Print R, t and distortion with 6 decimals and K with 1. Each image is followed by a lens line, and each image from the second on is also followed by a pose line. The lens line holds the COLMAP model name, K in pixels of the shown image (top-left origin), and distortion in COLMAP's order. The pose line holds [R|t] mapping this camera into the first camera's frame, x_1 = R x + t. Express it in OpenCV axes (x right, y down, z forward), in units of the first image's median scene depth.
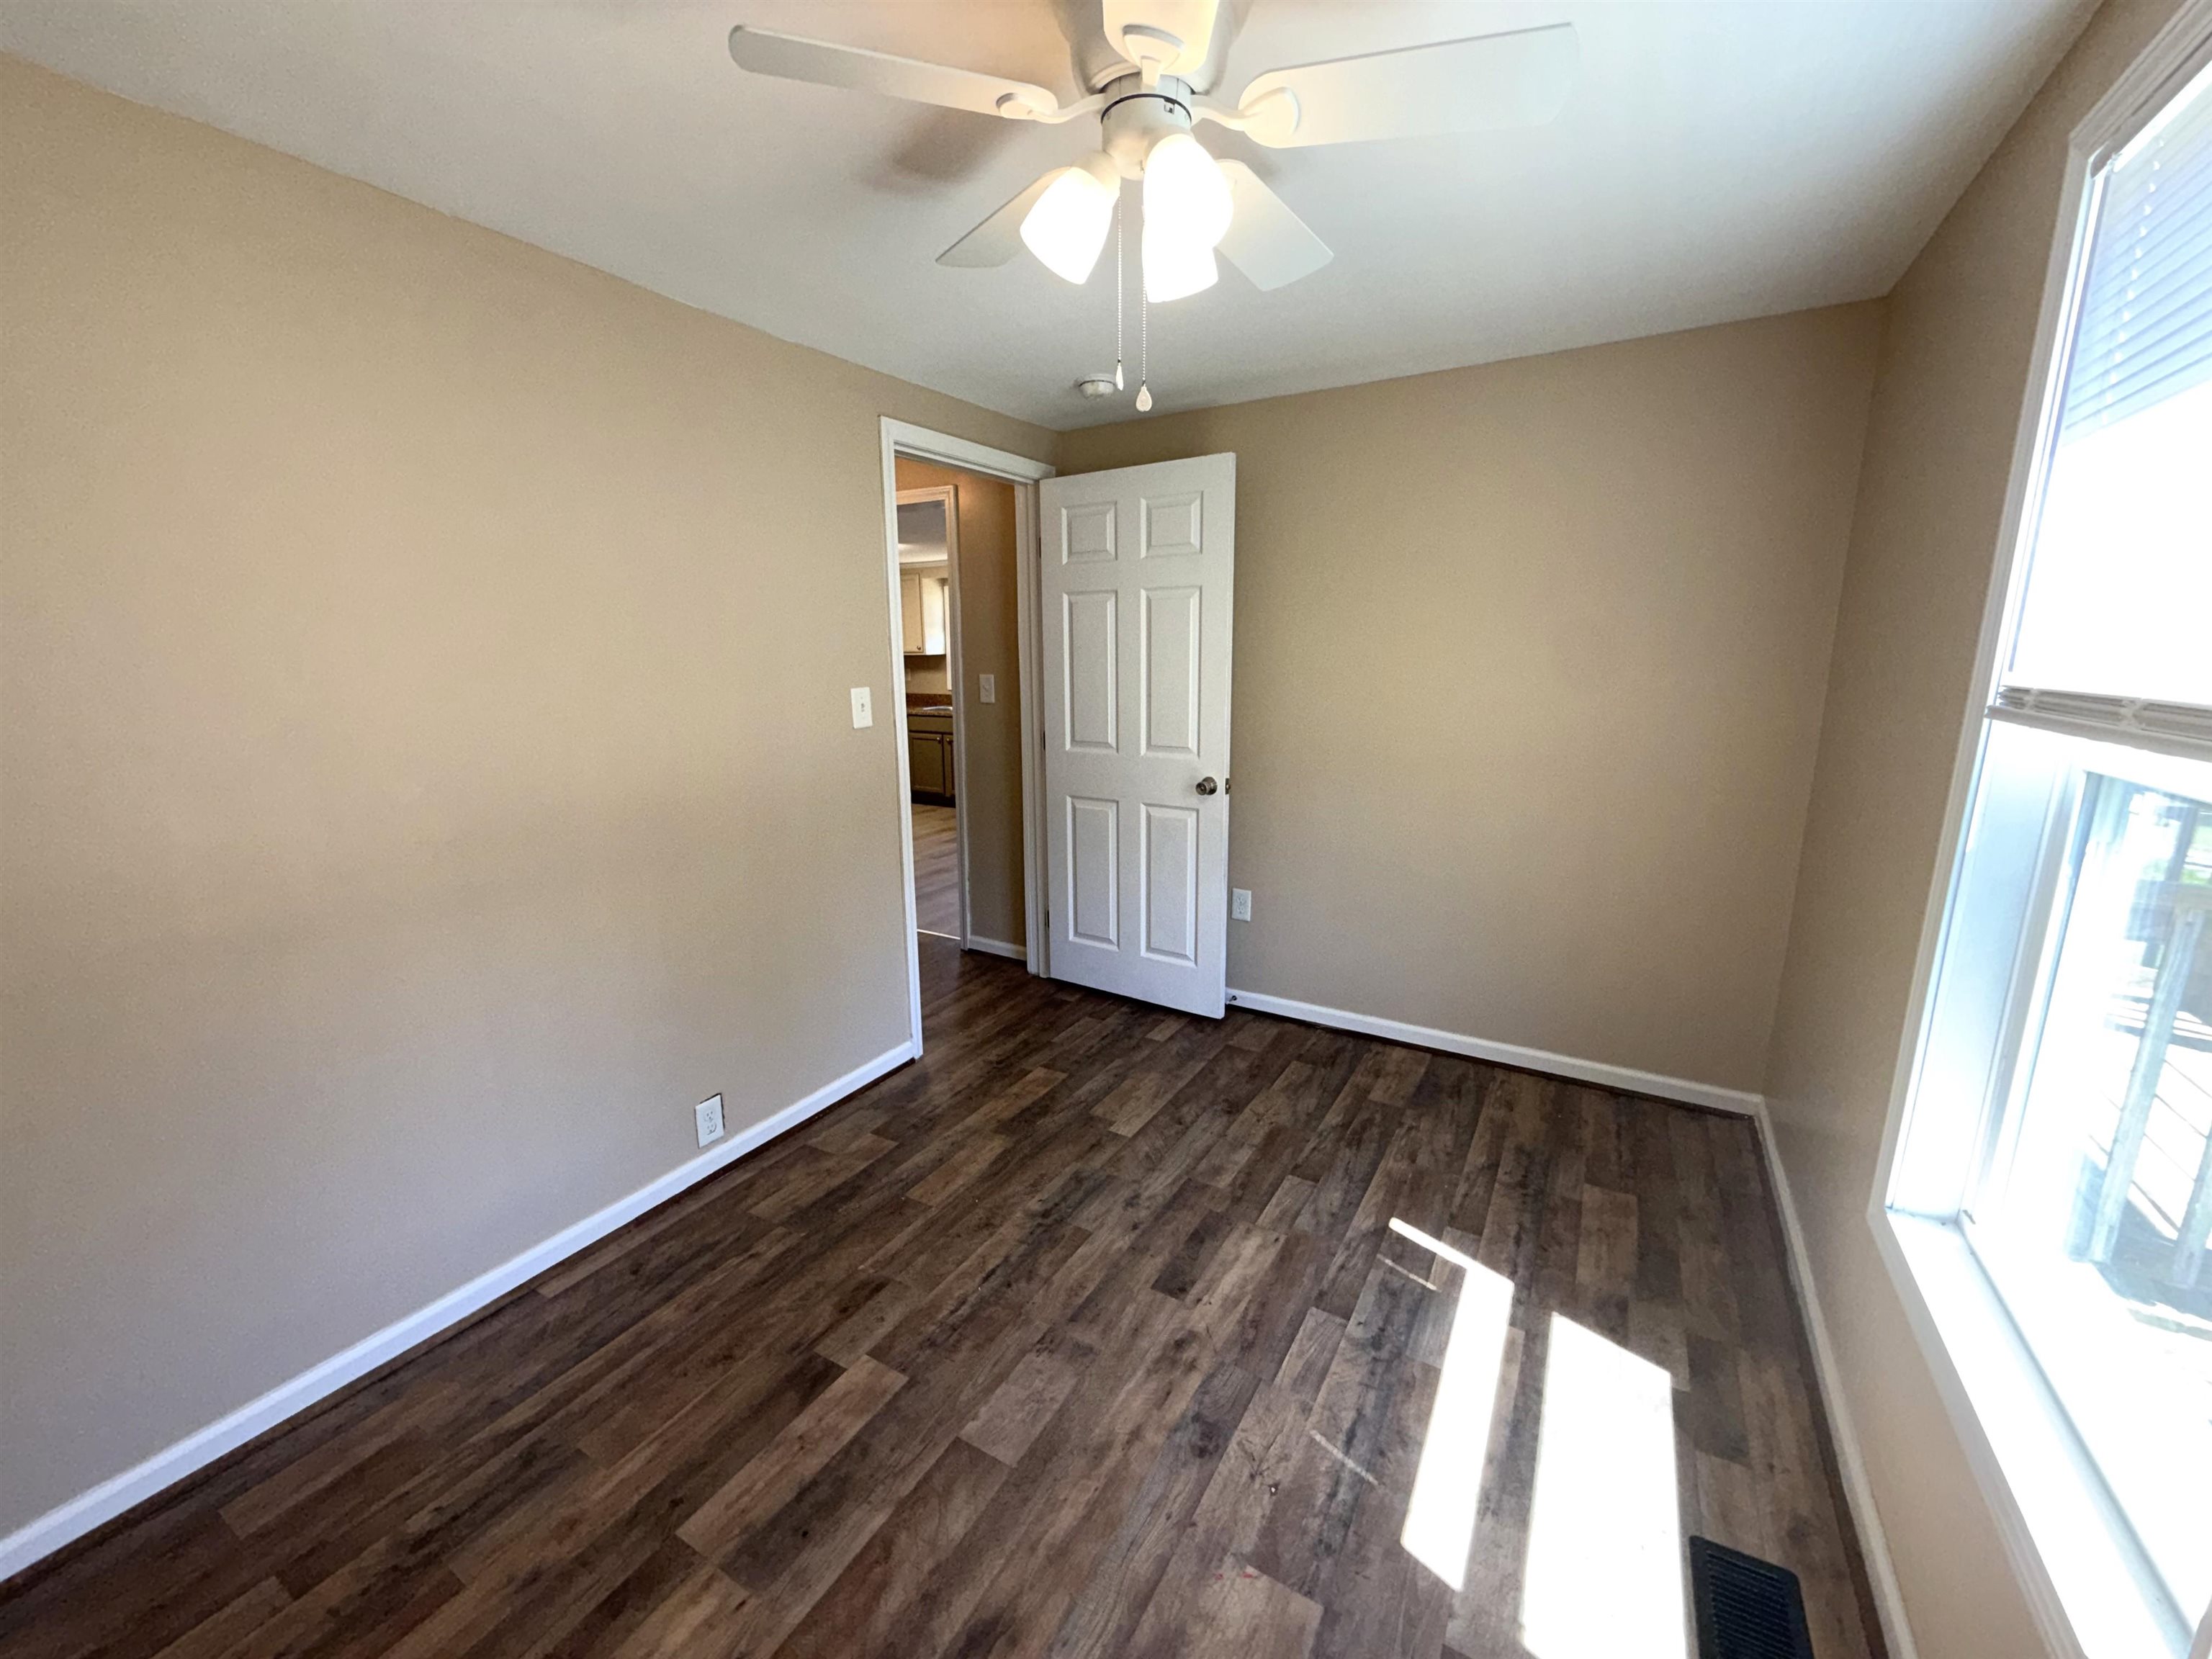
lens RADIAL K [[881.7, 0, 1104.3], [0, 881.7, 826.6], [0, 0, 1]] dist [0.000519, -0.000299]
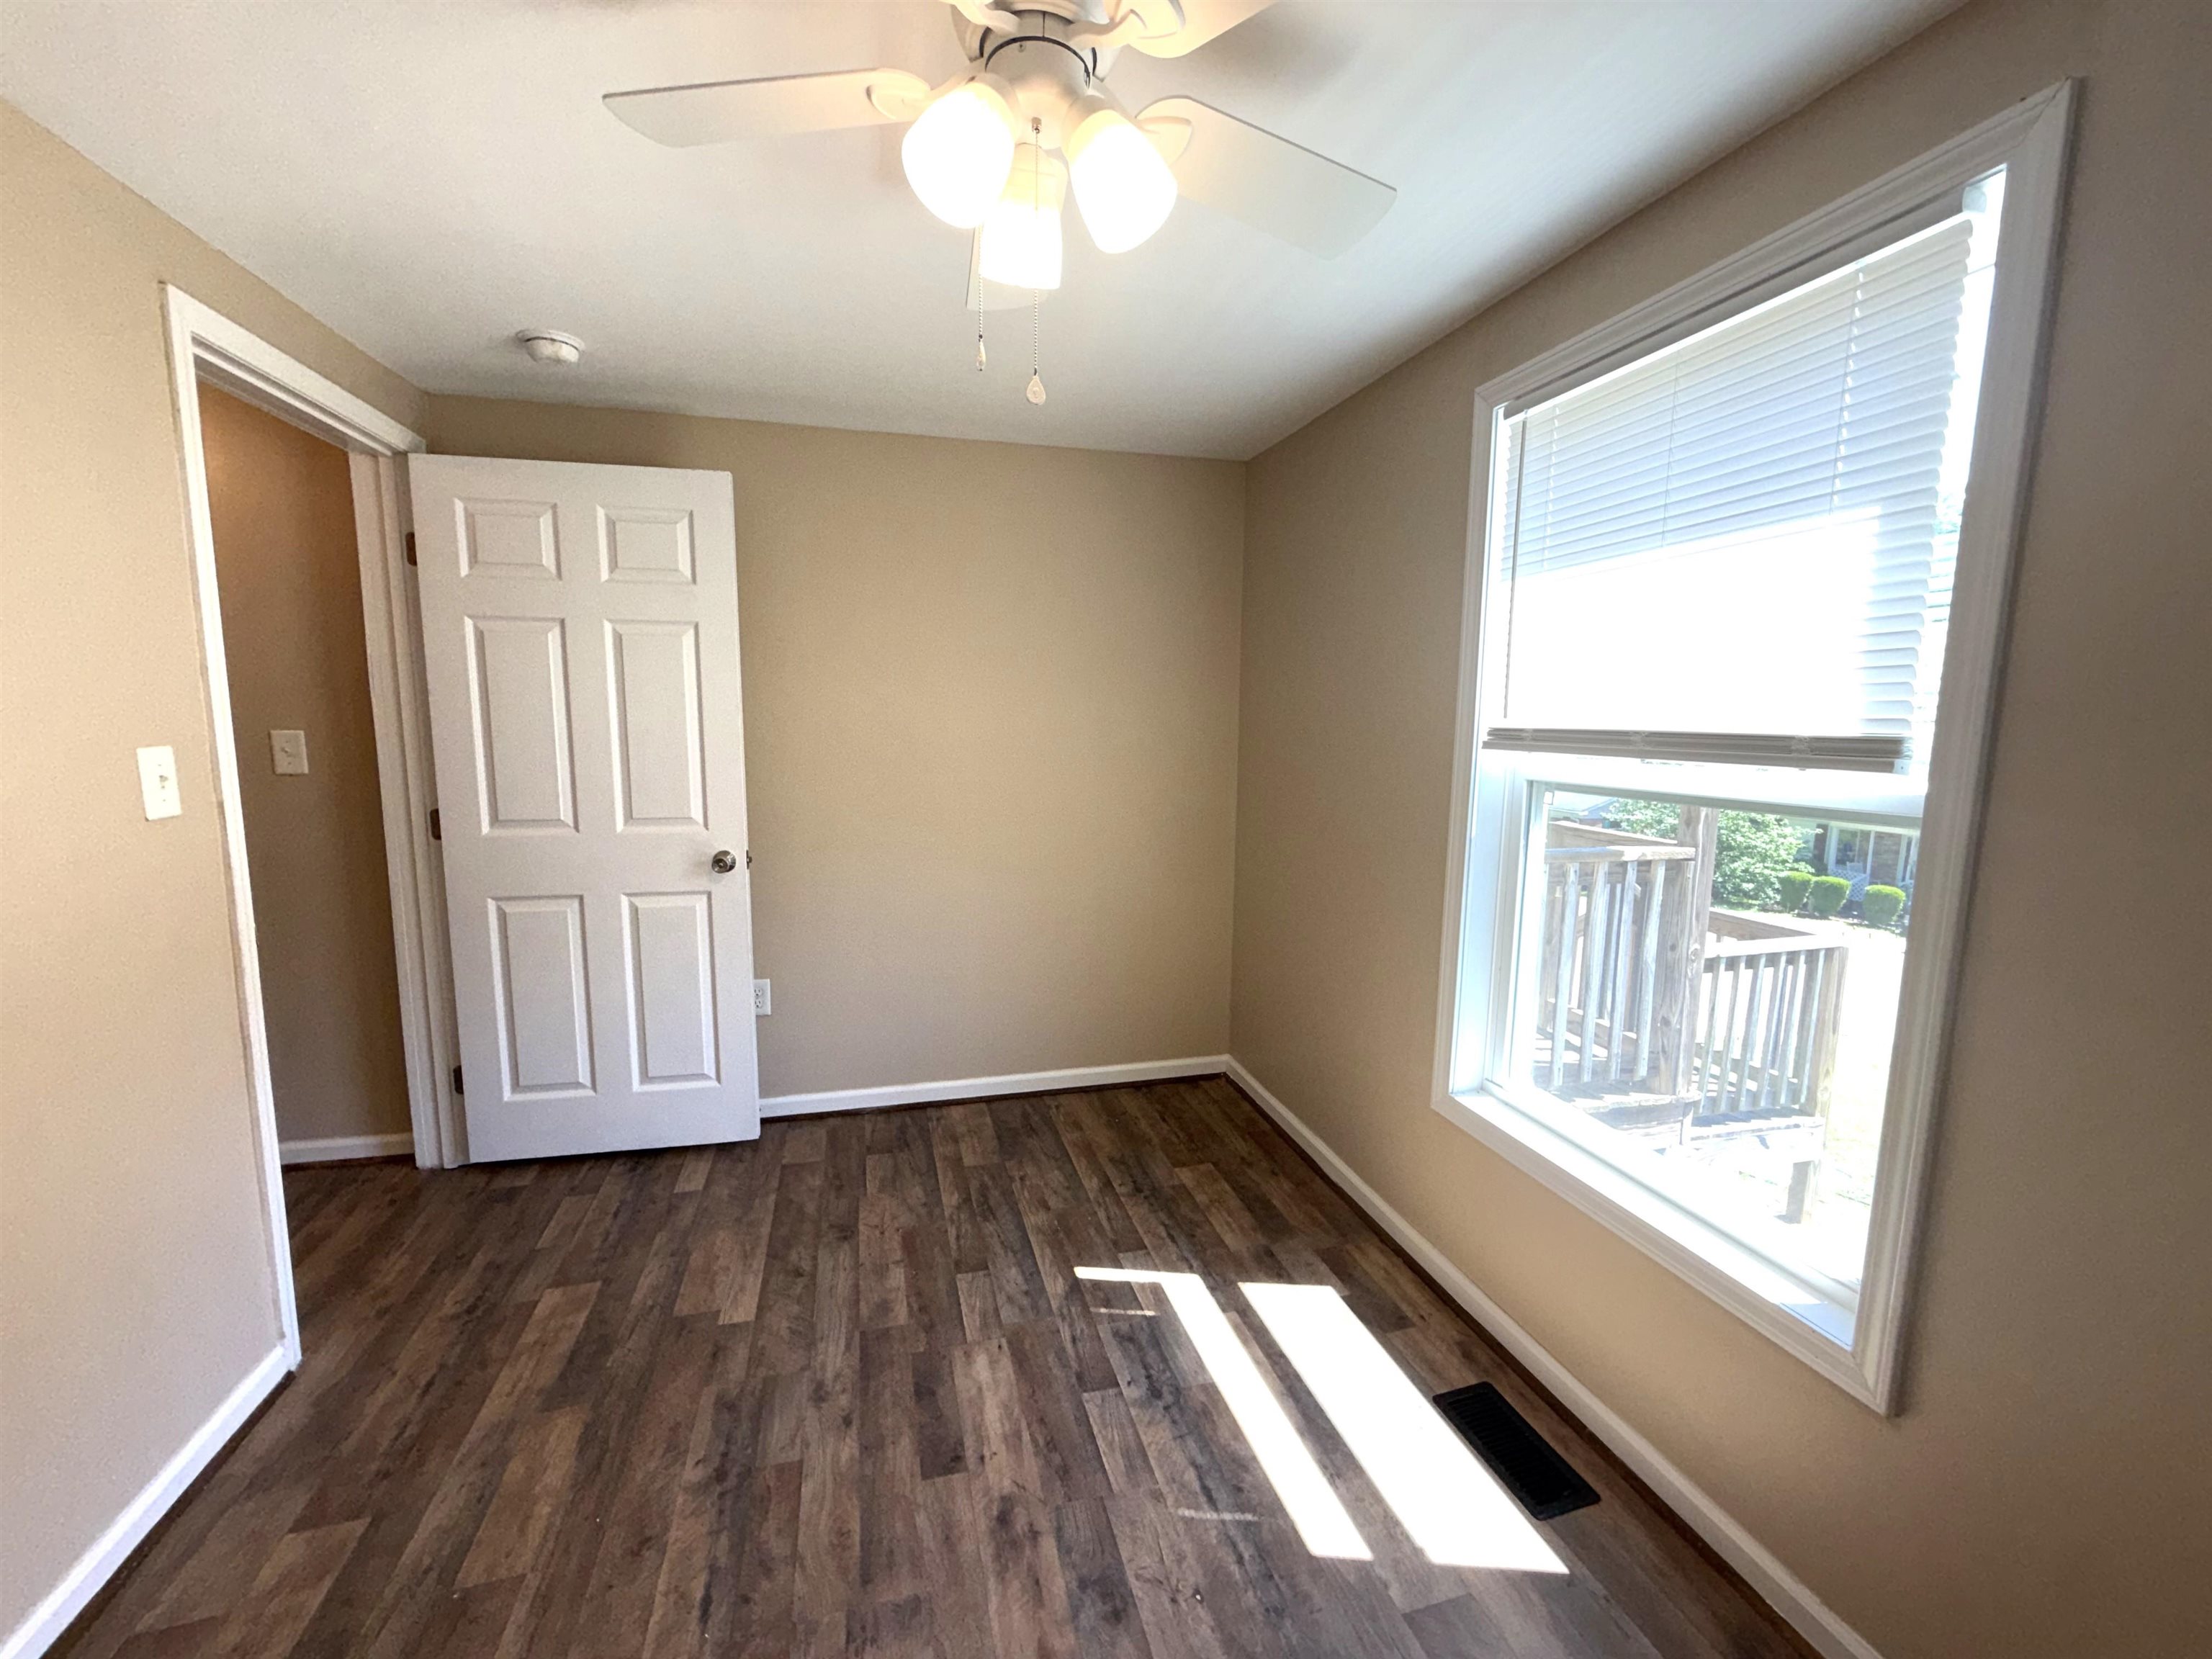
lens RADIAL K [[881.7, 0, 1104.3], [0, 881.7, 826.6], [0, 0, 1]] dist [0.000519, -0.000299]
pose [[0.698312, -0.075641, 0.711785, -0.340768], [0.126936, 0.991726, -0.019143, -0.026723], [-0.704448, 0.103719, 0.702136, 0.249246]]
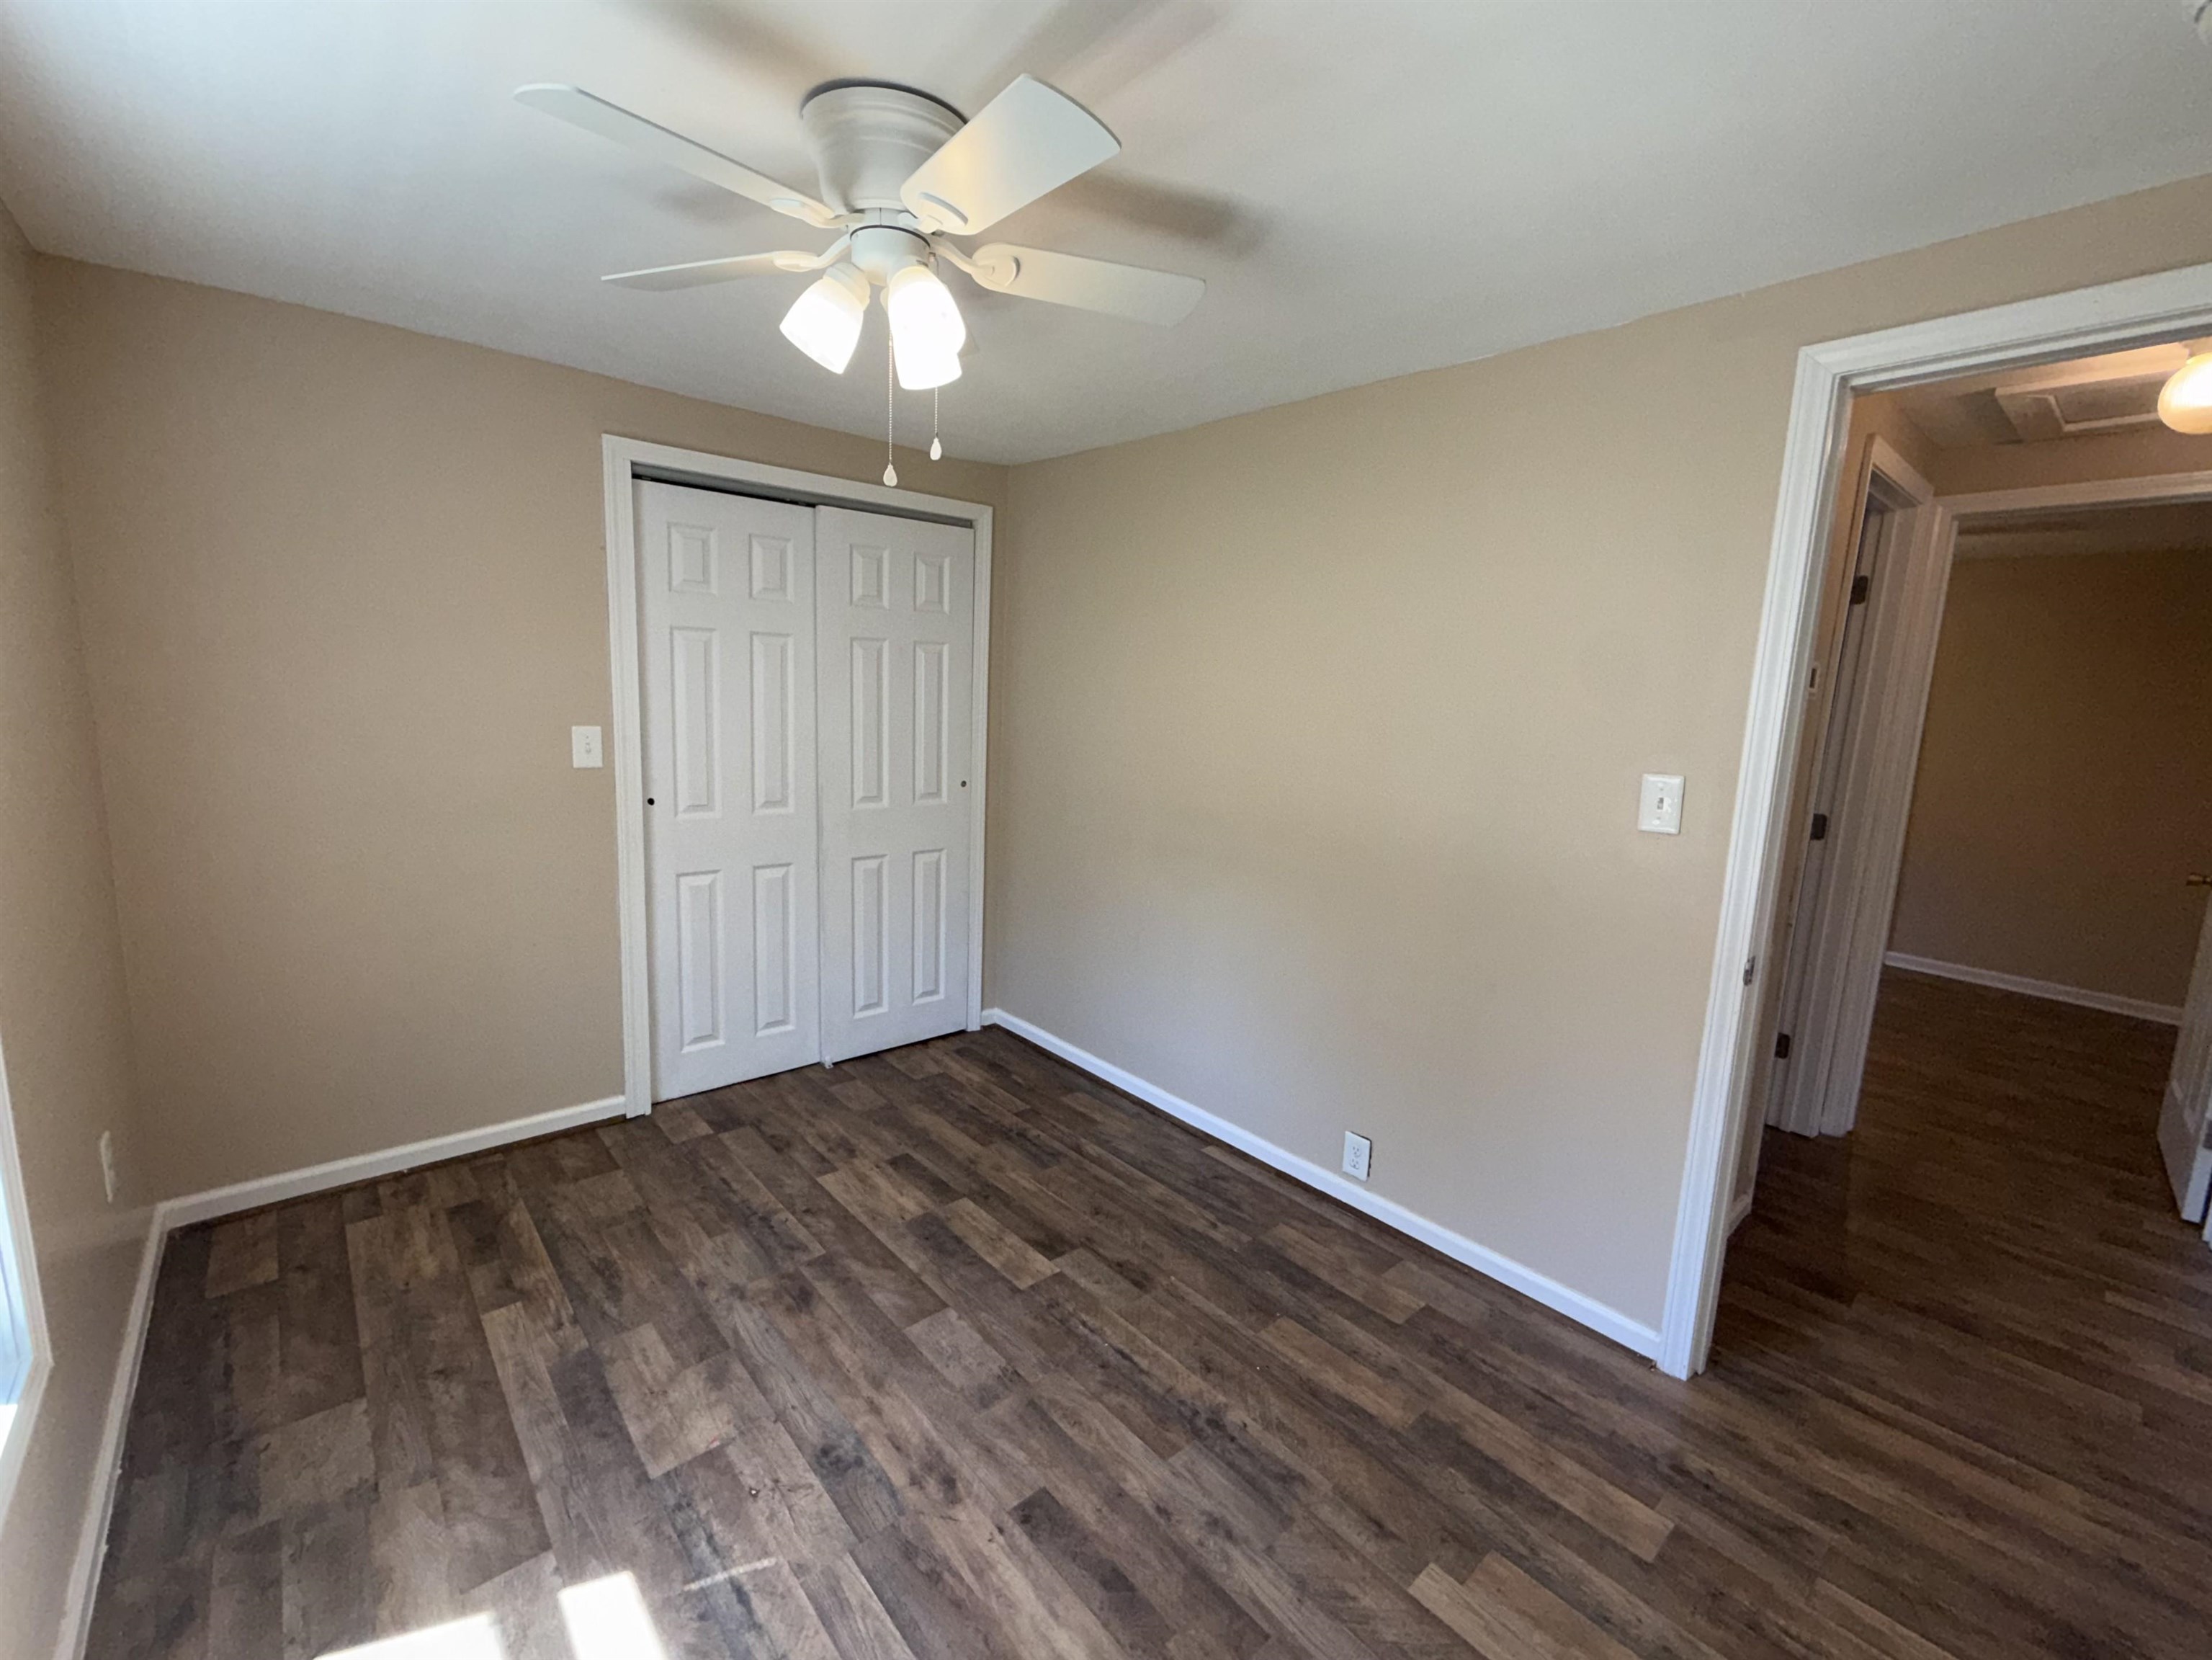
lens RADIAL K [[932.8, 0, 1106.0], [0, 932.8, 830.0], [0, 0, 1]] dist [0.000373, -0.000089]
pose [[-0.313388, 0.141786, -0.938981, 0.716097], [-0.222853, 0.950197, 0.217858, -0.234487], [0.923106, 0.277528, -0.266183, 1.062302]]
